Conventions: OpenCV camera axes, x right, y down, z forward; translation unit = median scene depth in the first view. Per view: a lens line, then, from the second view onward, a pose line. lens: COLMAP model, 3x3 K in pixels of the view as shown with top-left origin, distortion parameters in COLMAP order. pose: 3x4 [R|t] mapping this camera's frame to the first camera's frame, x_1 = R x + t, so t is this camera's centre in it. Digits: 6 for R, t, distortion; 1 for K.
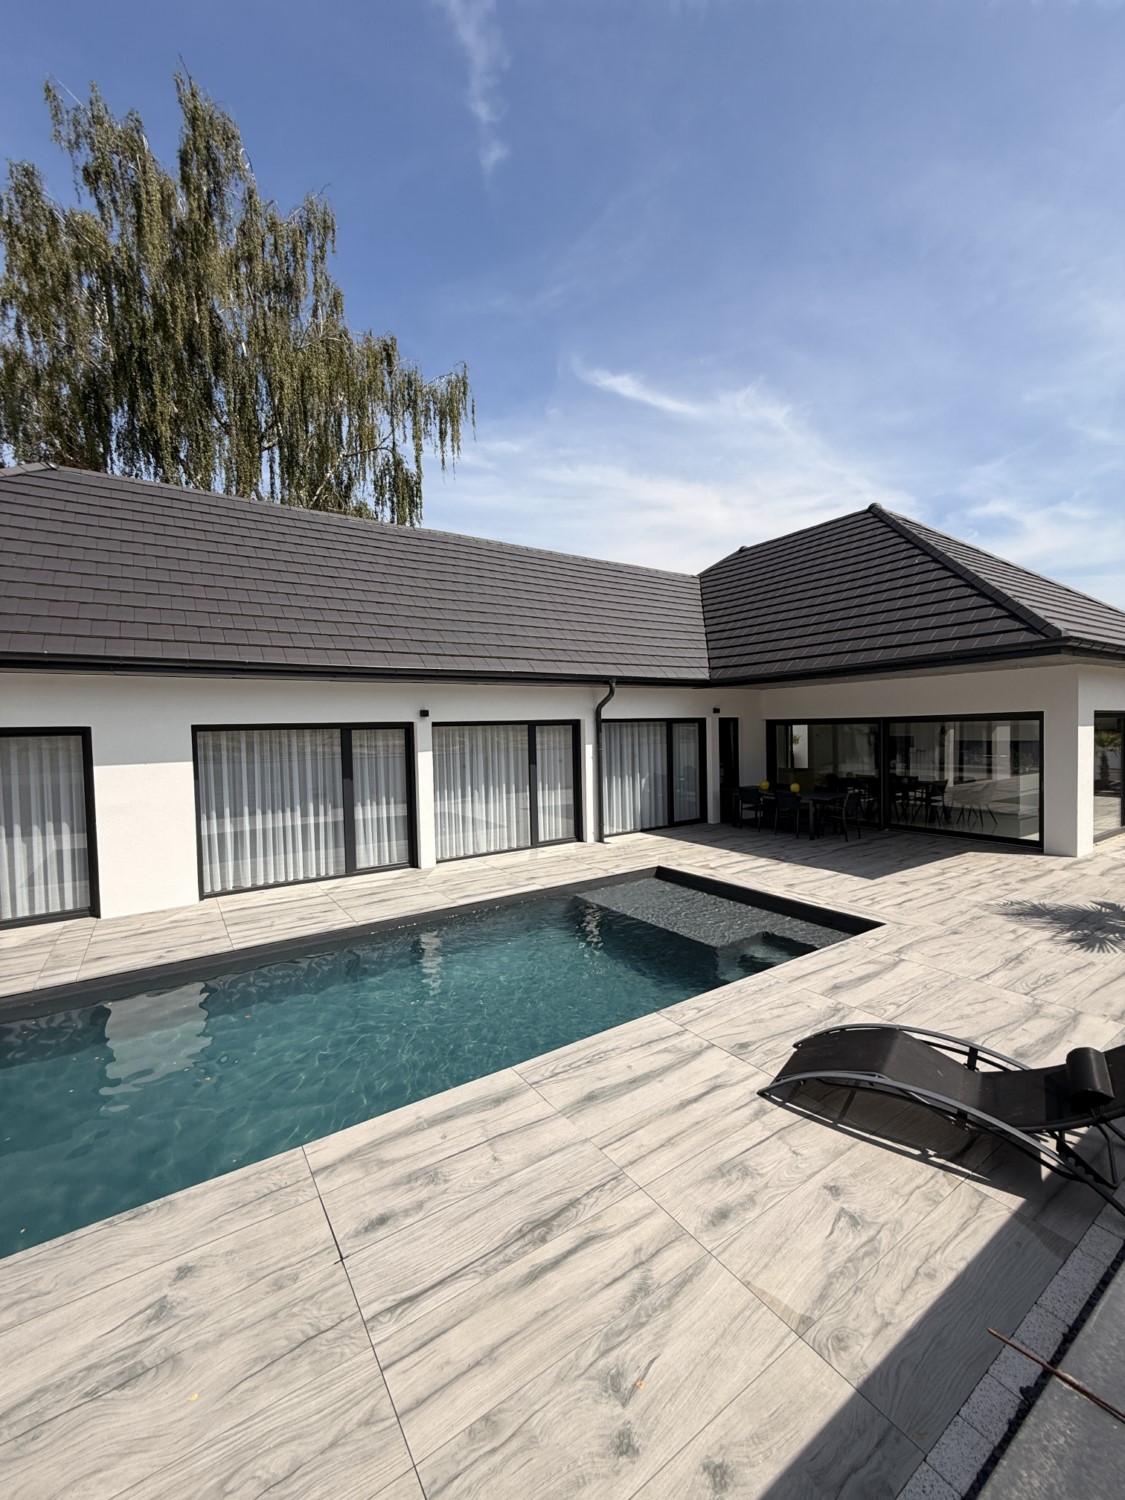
lens RADIAL K [[601.7, 0, 565.6], [0, 601.7, 750.0], [0, 0, 1]] dist [-0.000171, 0.000478]
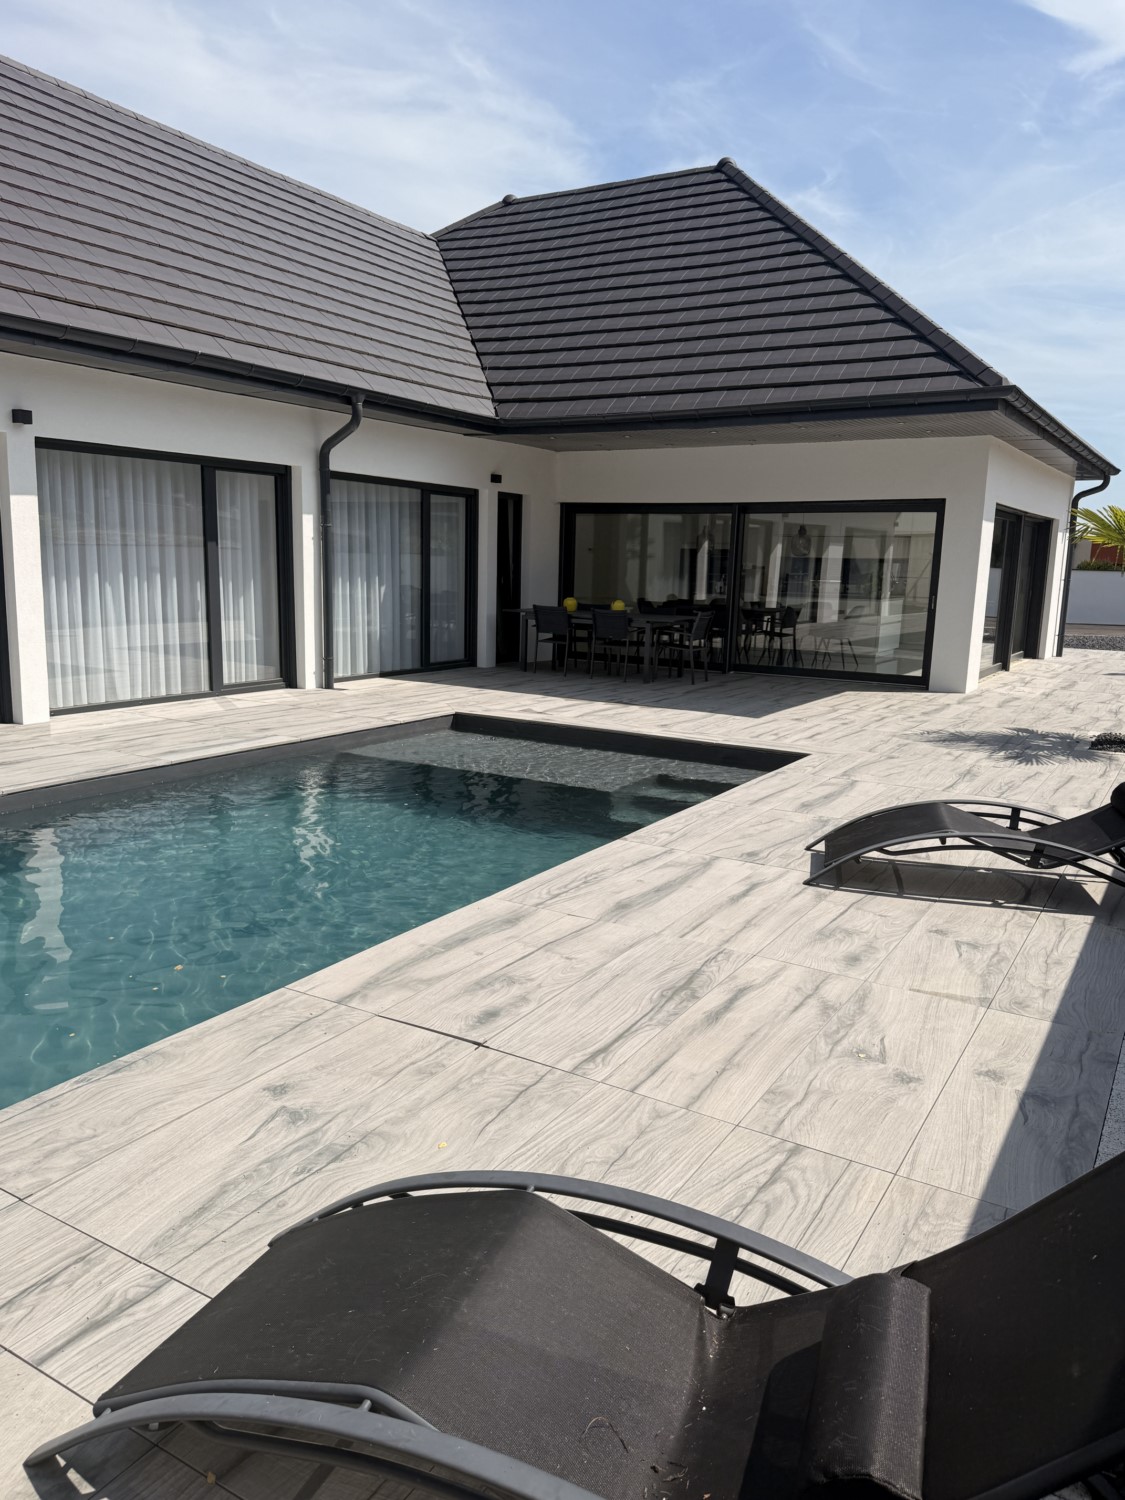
lens RADIAL K [[1082.7, 0, 548.5], [0, 1082.7, 773.6], [0, 0, 1]] dist [0.048219, -0.053522]
pose [[0.908328, -0.034847, 0.416805, -0.243751], [-0.032708, 0.987554, 0.153844, 0.085606], [-0.416978, -0.153373, 0.895883, -0.058403]]
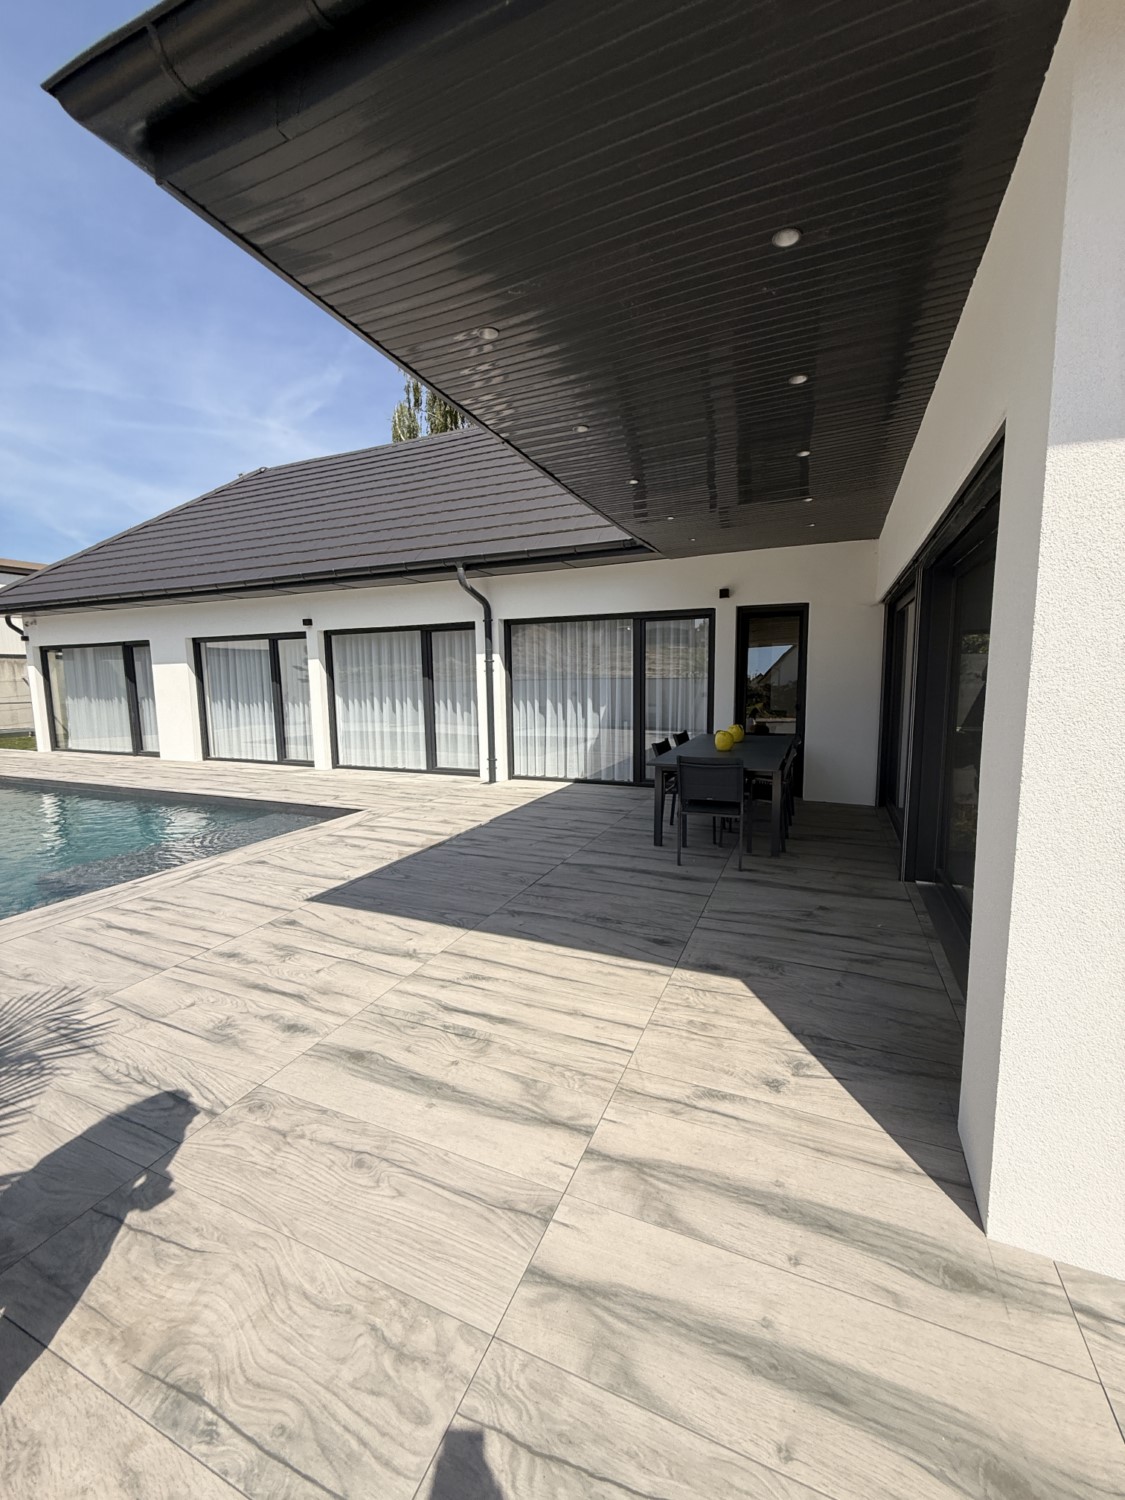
lens RADIAL K [[601.7, 0, 559.1], [0, 601.7, 750.5], [0, 0, 1]] dist [-0.000171, 0.000478]
pose [[0.538926, 0.118897, -0.833920, 0.964876], [-0.027833, 0.991961, 0.123443, 0.020533], [0.841893, -0.043316, 0.537903, 0.853647]]
